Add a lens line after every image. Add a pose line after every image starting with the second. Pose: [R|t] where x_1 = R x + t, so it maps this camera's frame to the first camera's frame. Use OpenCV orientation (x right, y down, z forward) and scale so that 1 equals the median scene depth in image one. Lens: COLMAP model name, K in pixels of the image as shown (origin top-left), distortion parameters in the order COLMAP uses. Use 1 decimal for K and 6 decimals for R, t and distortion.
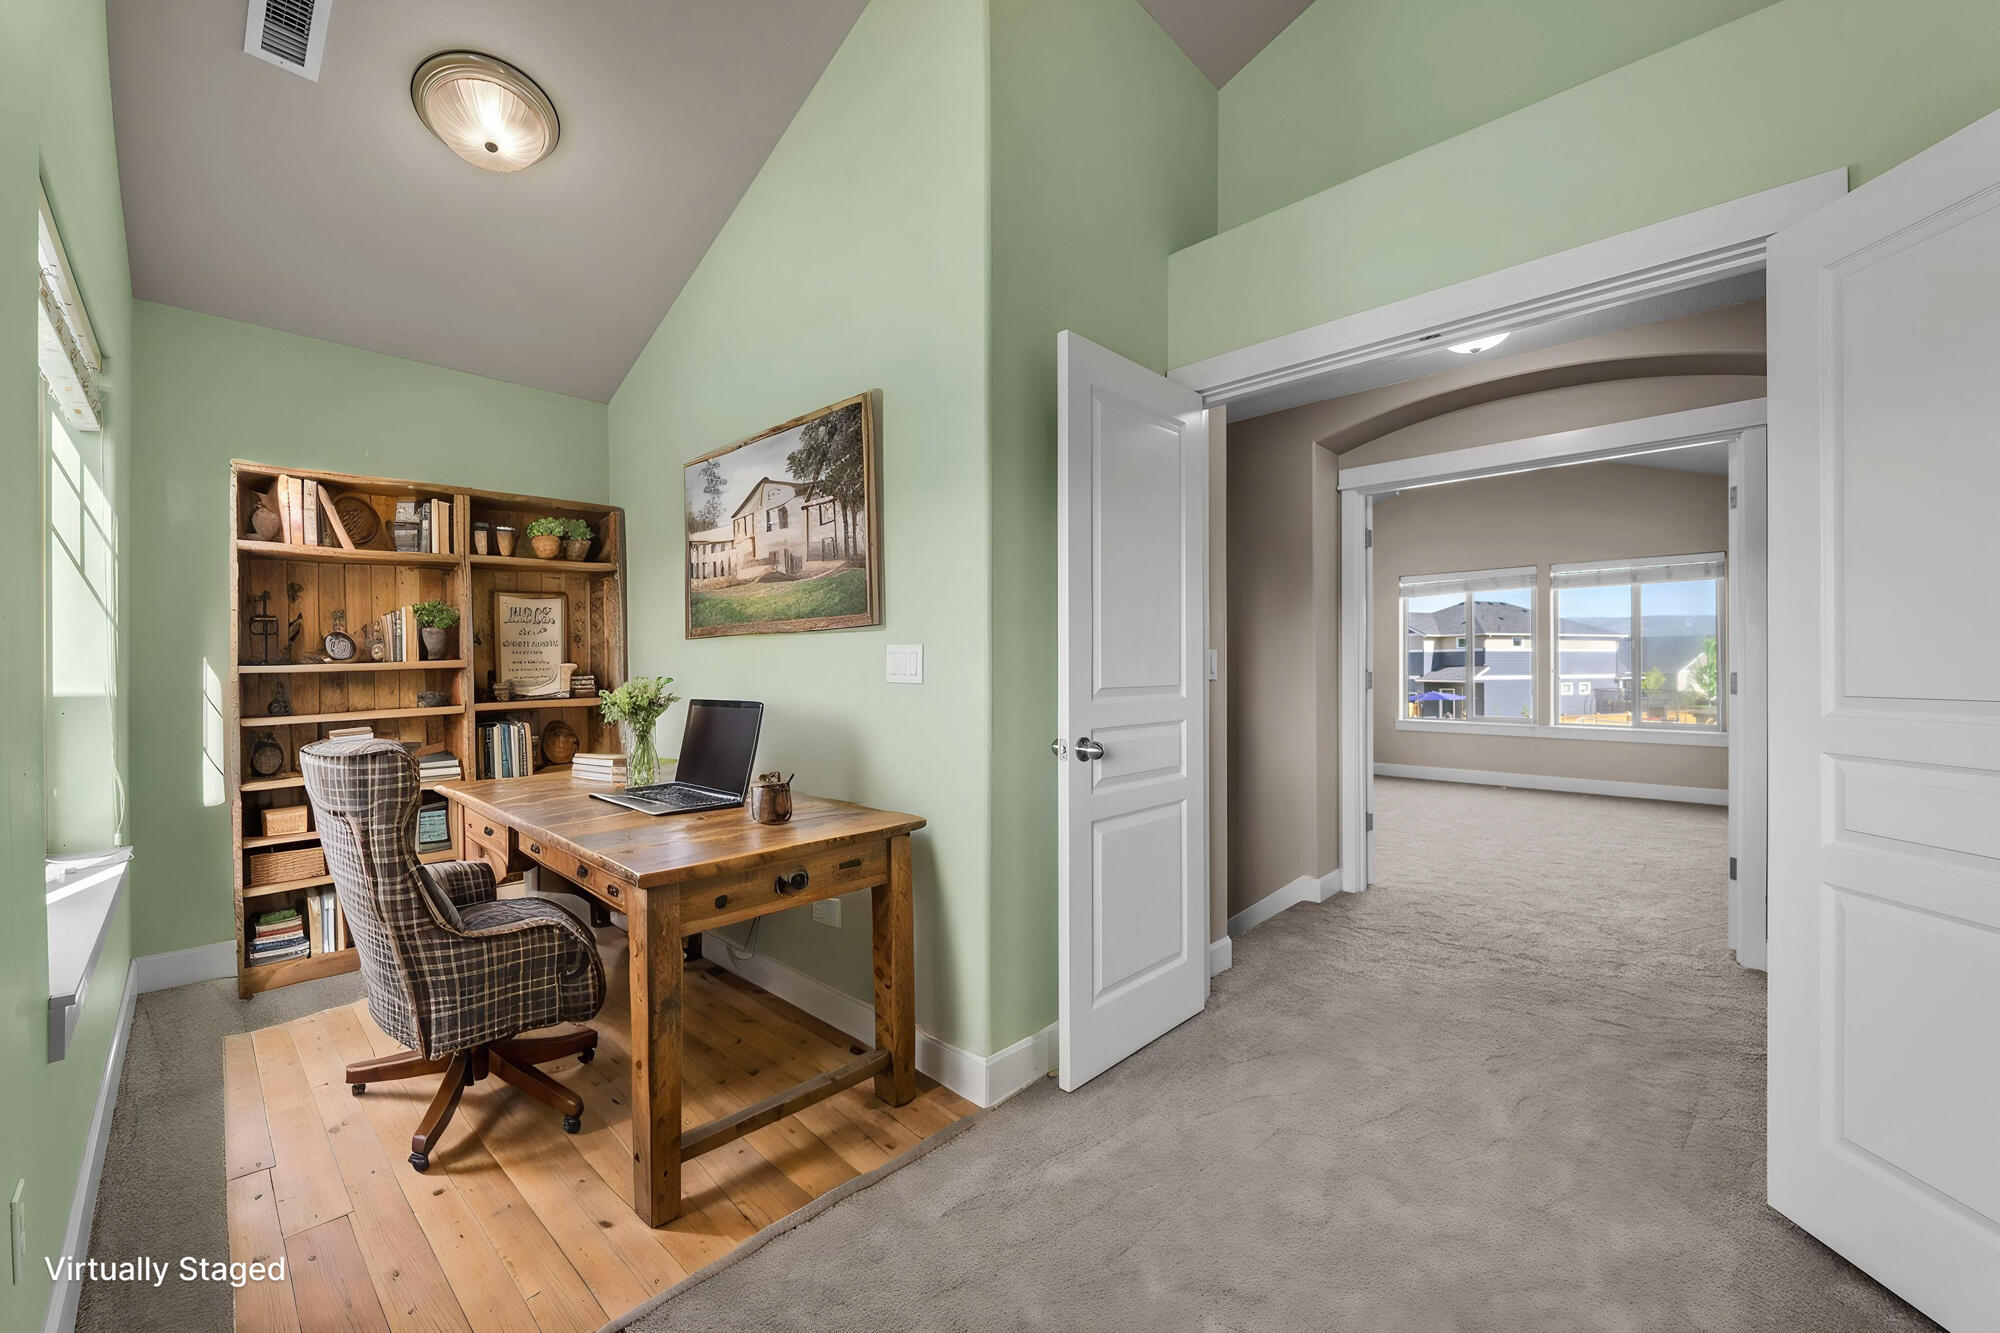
lens RADIAL K [[782.4, 0, 998.5], [0, 782.4, 658.3], [0, 0, 1]] dist [-0.001831, -0.000451]
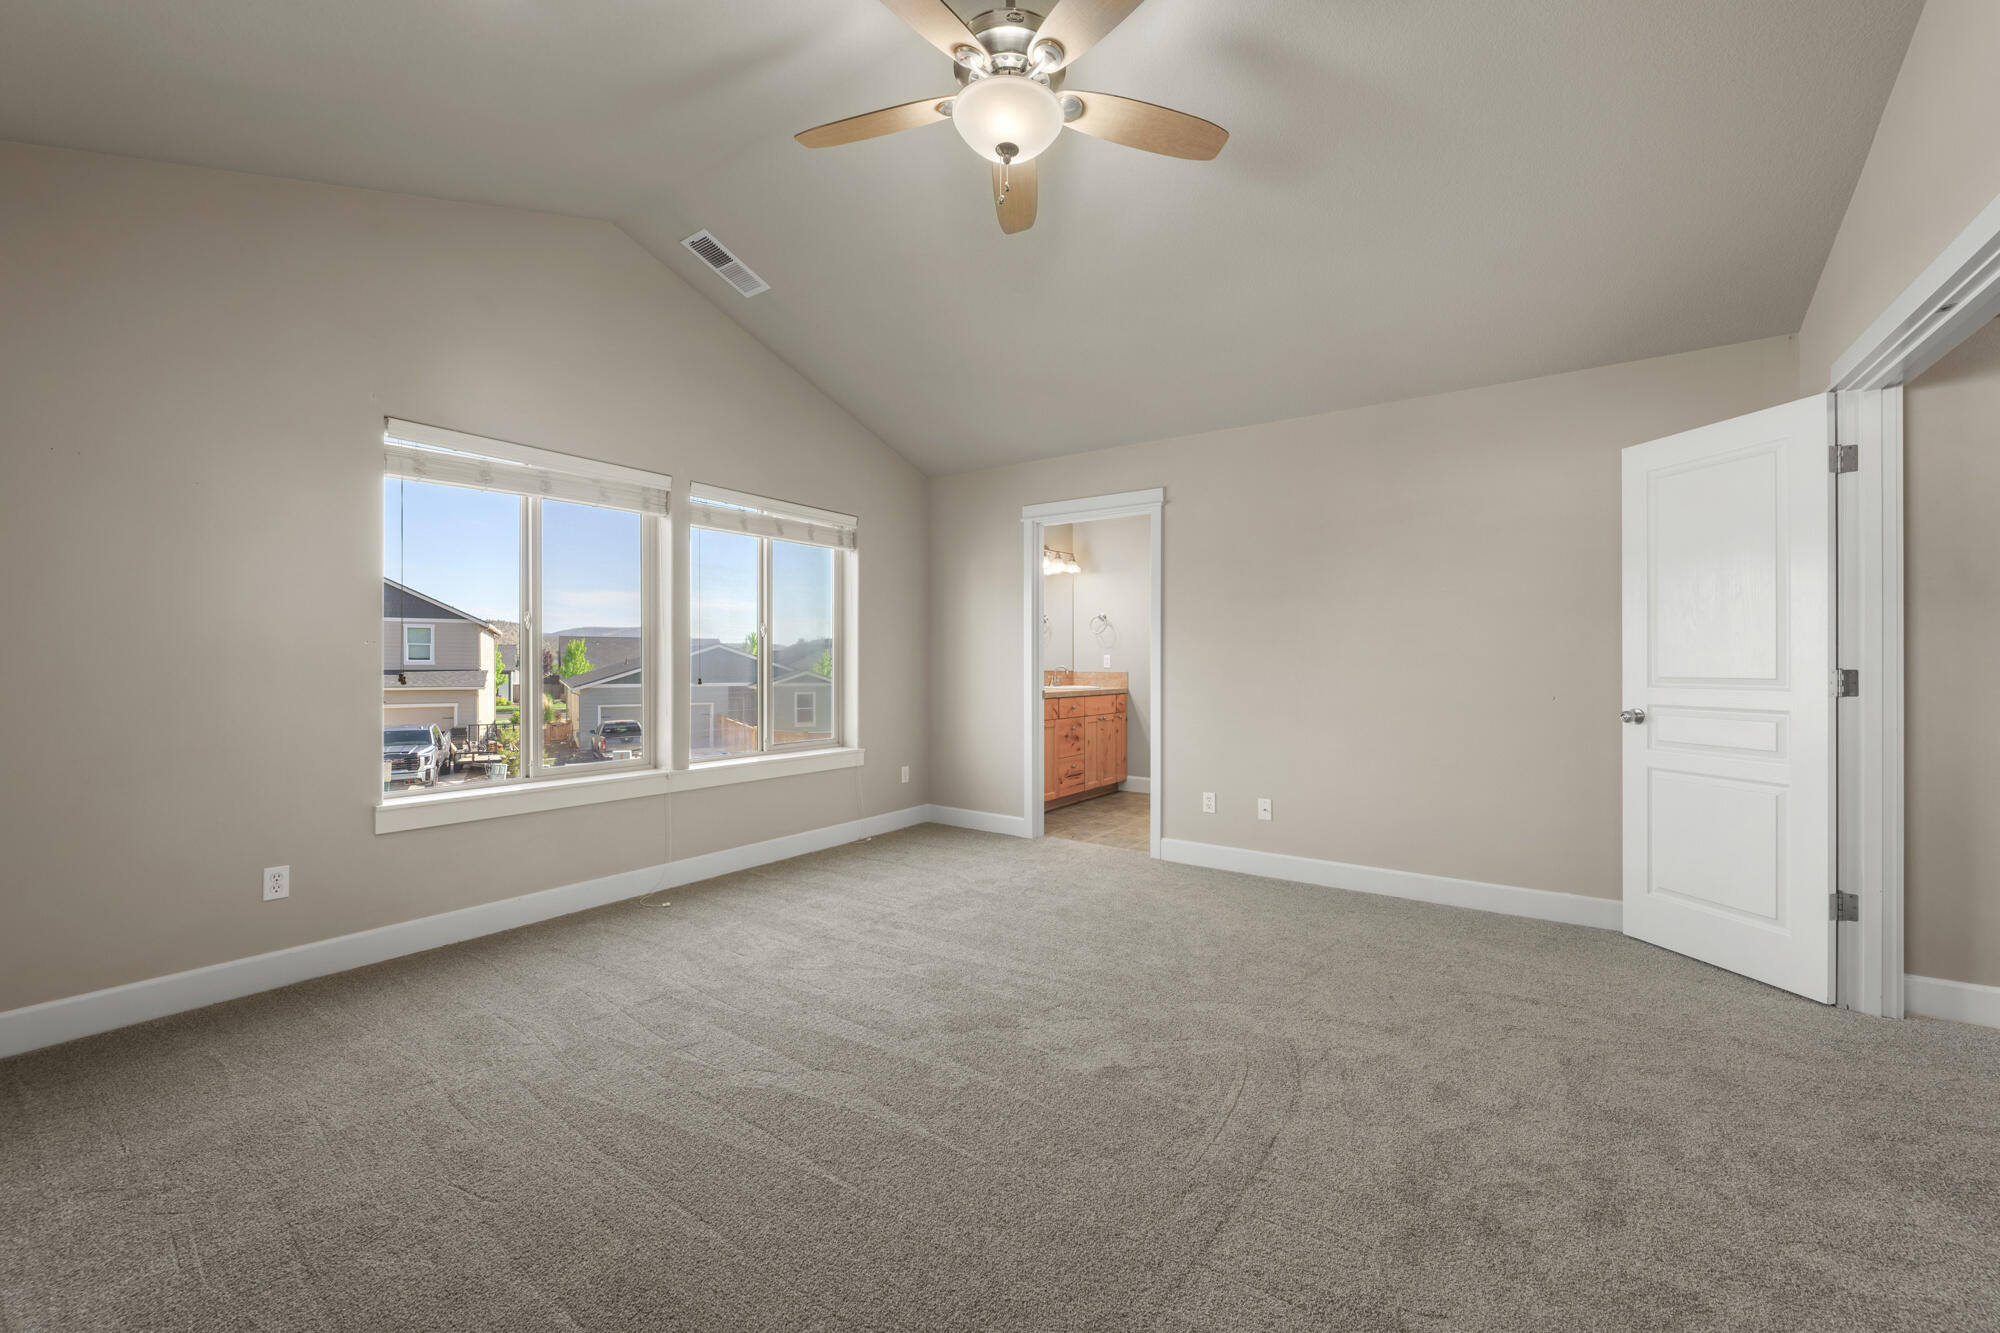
lens RADIAL K [[791.2, 0, 1002.1], [0, 791.2, 652.8], [0, 0, 1]] dist [-0.000708, -0.000525]
pose [[-0.181984, 0.011425, 0.983235, 0.020743], [-0.011985, 0.999832, -0.013836, 0.001350], [-0.983229, -0.014302, -0.181816, 0.158254]]
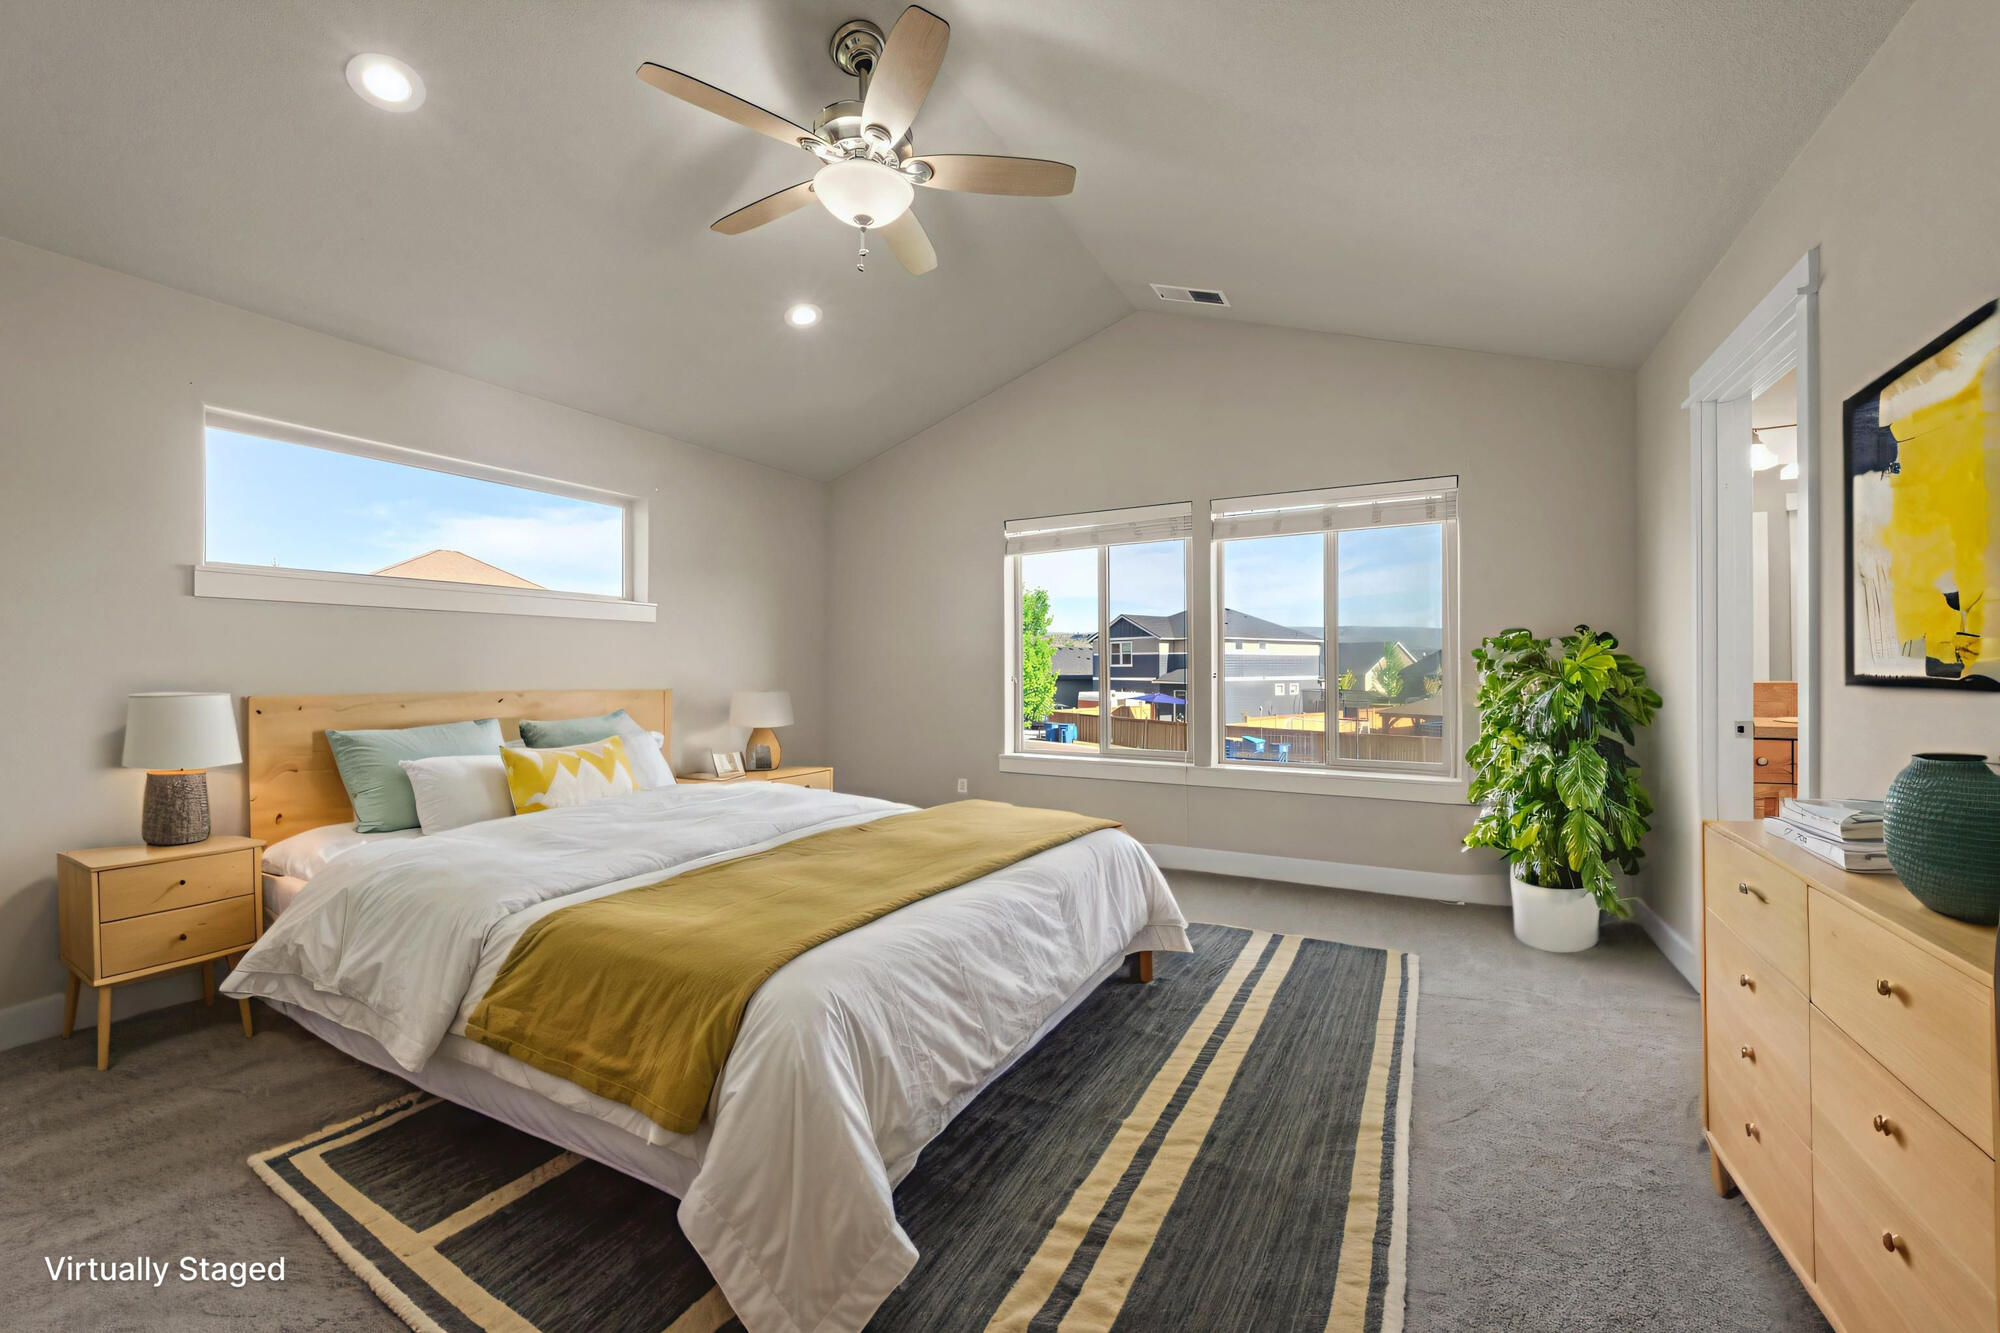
lens RADIAL K [[782.4, 0, 998.5], [0, 782.4, 658.3], [0, 0, 1]] dist [-0.001831, -0.000451]
pose [[0.961412, 0.007348, 0.275014, 0.068407], [-0.007071, 0.999973, -0.001999, 0.000889], [-0.275021, -0.000022, 0.961438, 0.082814]]
